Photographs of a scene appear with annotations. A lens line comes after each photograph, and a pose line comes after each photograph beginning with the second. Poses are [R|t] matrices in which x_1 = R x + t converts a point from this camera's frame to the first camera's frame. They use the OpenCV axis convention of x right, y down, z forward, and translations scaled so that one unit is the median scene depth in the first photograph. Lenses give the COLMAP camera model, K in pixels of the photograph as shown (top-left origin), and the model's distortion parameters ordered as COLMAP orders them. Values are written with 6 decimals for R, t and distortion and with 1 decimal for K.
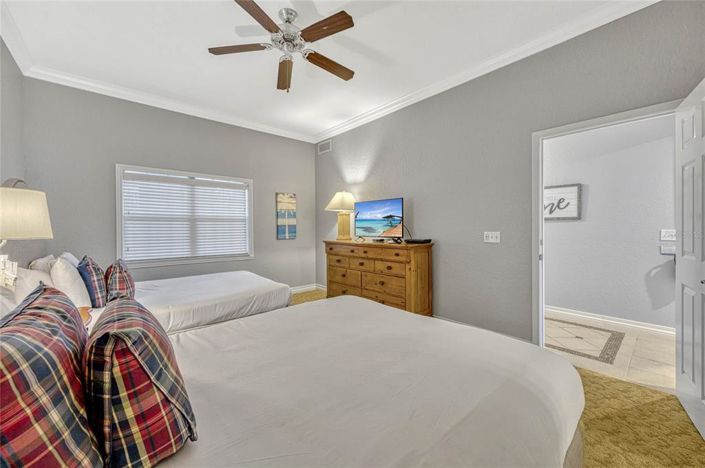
lens RADIAL K [[274.1, 0, 352.9], [0, 274.1, 228.7], [0, 0, 1]] dist [0.006488, 0.000107]
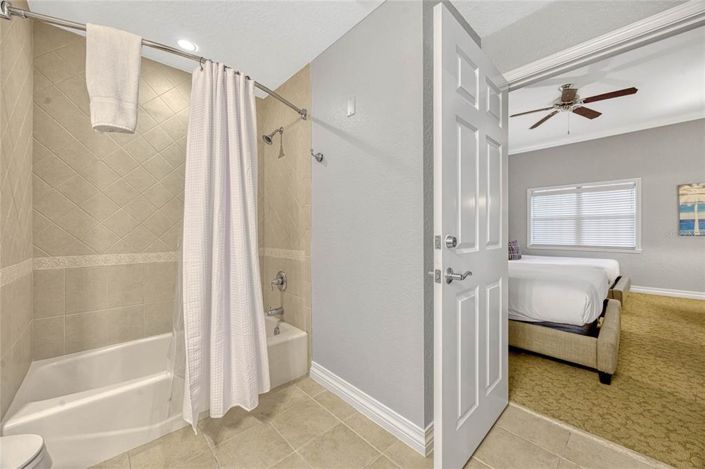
lens RADIAL K [[274.1, 0, 347.3], [0, 274.1, 232.1], [0, 0, 1]] dist [0.006488, 0.000107]
pose [[0.016690, 0.004792, -0.999849, 0.687556], [-0.004646, 0.999978, 0.004715, 0.031086], [0.999850, 0.004567, 0.016712, -0.146309]]
